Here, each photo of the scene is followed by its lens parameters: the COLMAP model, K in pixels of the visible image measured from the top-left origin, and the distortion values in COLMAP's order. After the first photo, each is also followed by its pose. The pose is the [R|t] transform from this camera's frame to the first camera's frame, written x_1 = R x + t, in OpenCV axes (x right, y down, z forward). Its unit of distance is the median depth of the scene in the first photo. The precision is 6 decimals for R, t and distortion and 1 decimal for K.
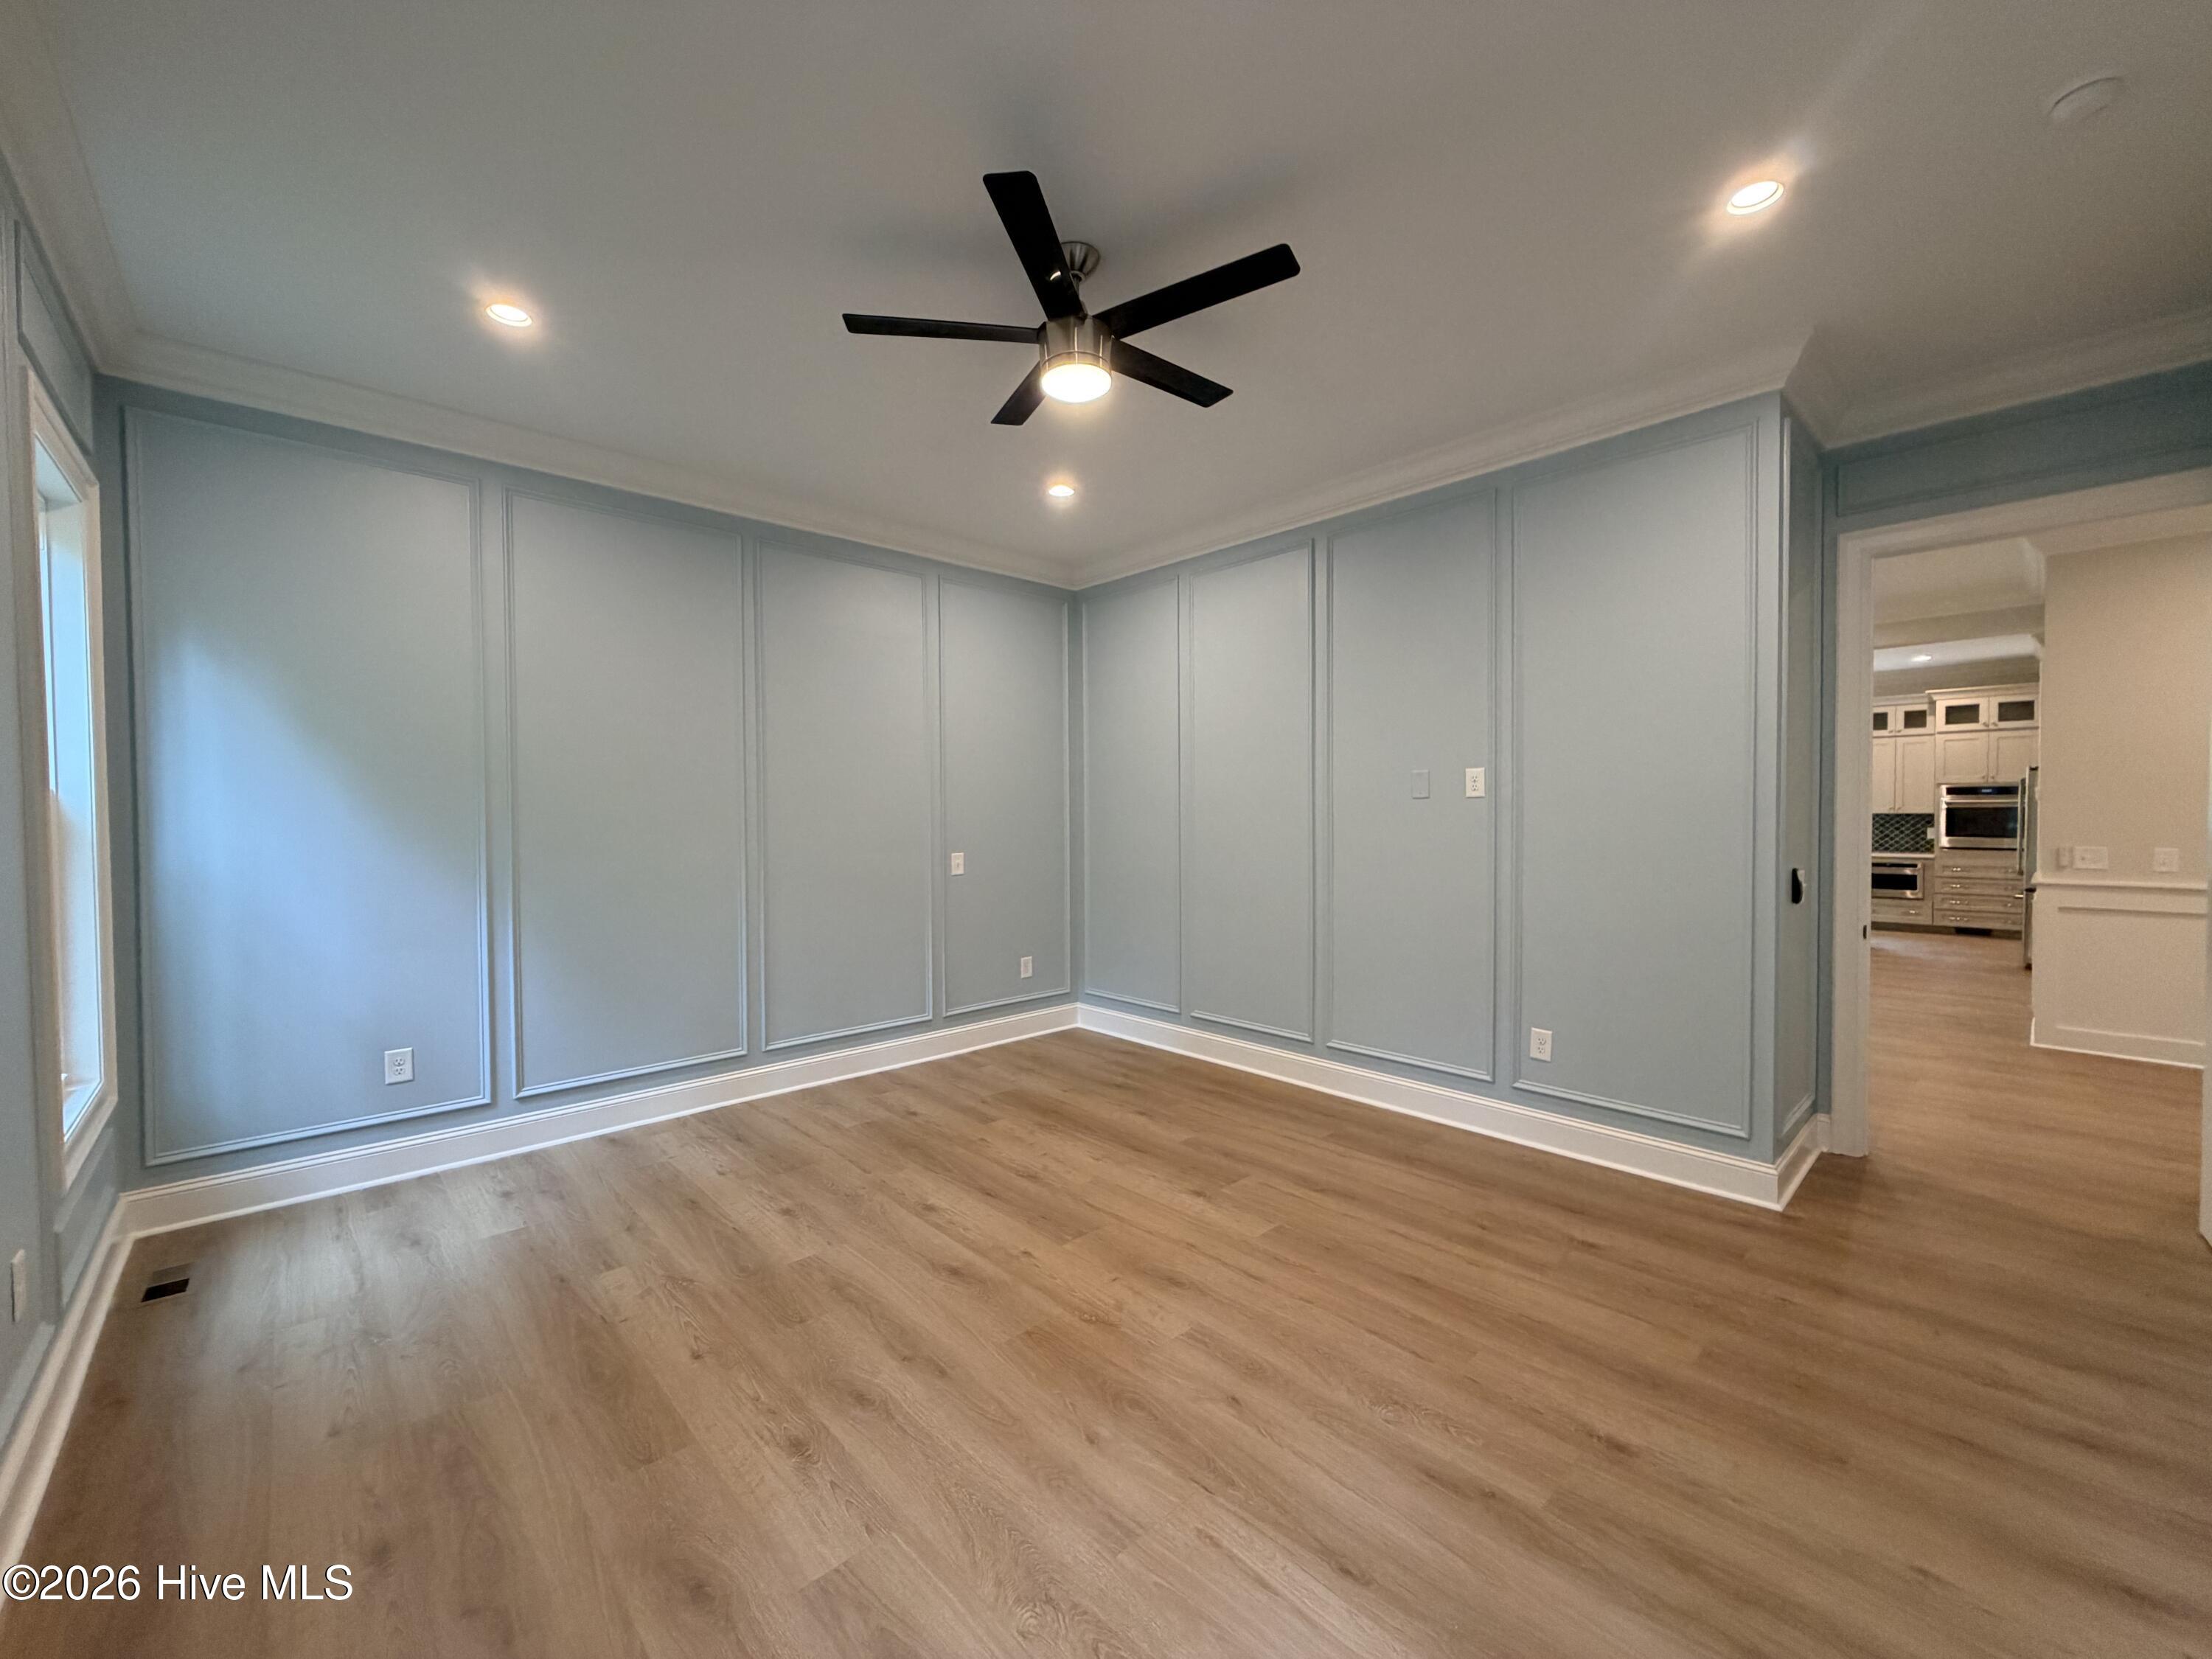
lens RADIAL K [[887.9, 0, 1105.1], [0, 887.9, 825.7], [0, 0, 1]] dist [0.002971, -0.000084]
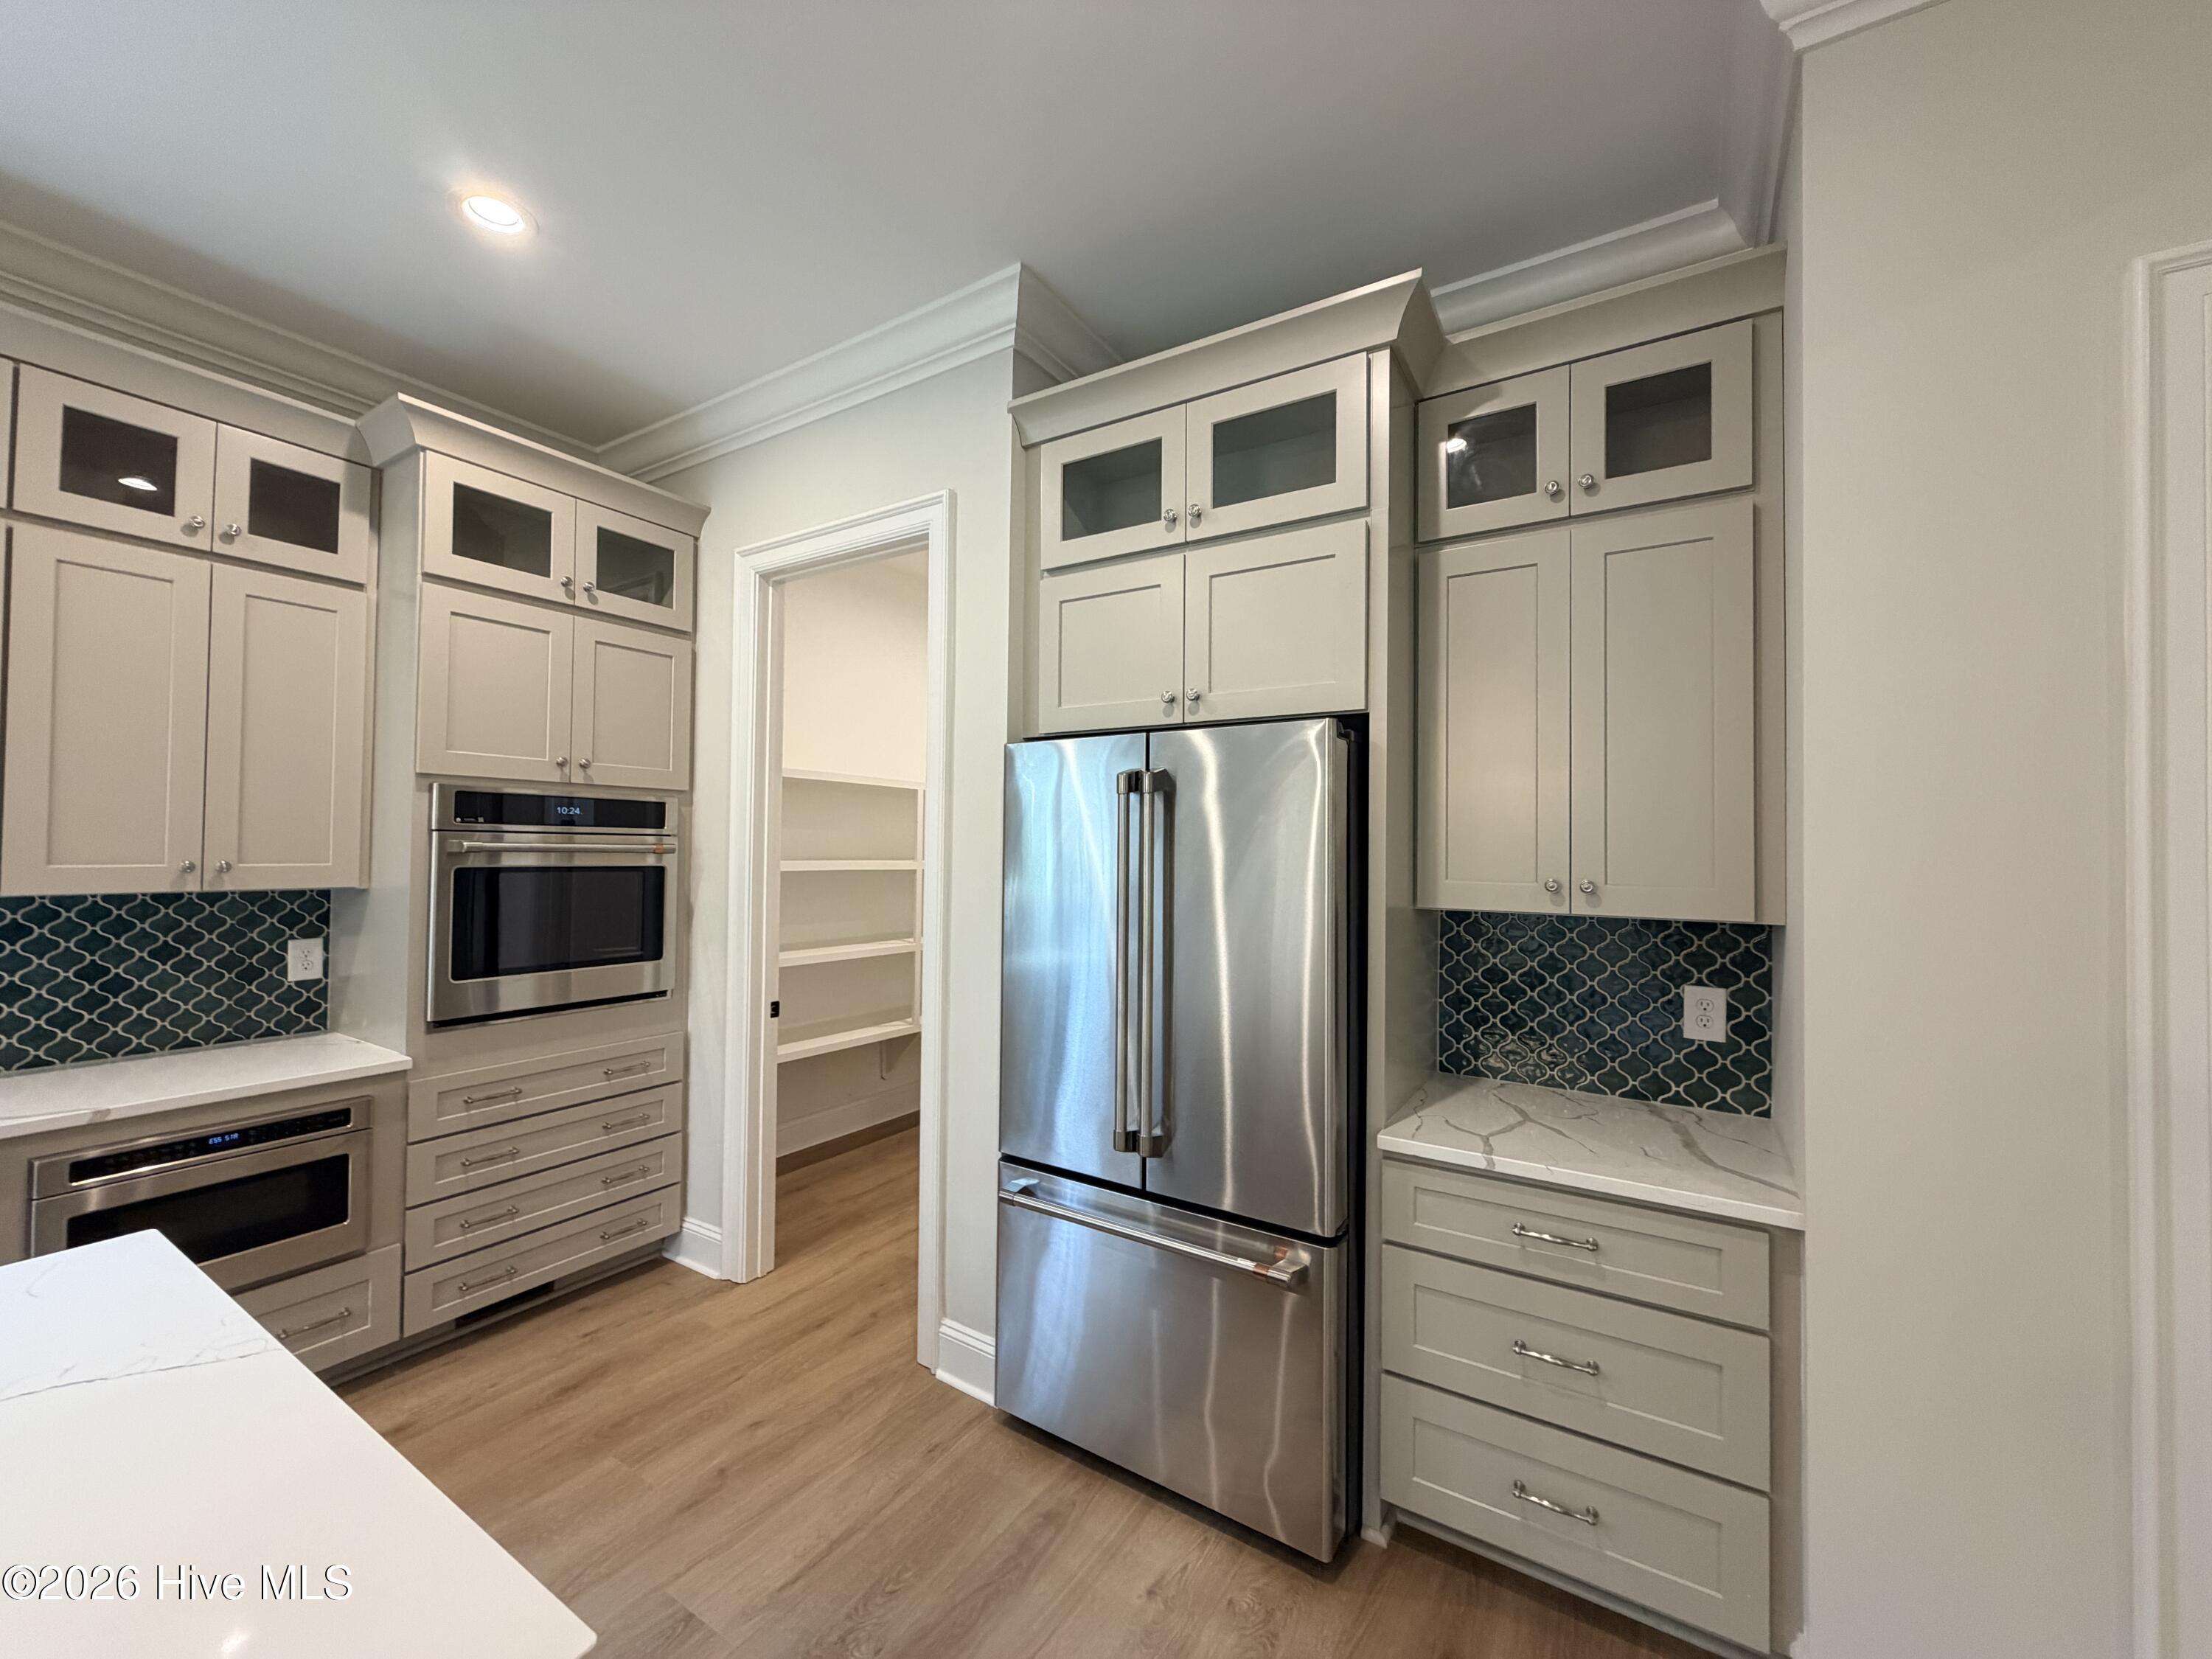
lens RADIAL K [[887.9, 0, 1103.2], [0, 887.9, 830.1], [0, 0, 1]] dist [0.002971, -0.000084]
pose [[-0.252526, 0.021015, 0.967362, 0.655058], [0.006673, 0.999778, -0.019977, -0.025292], [-0.967567, 0.001411, -0.252611, 0.897657]]
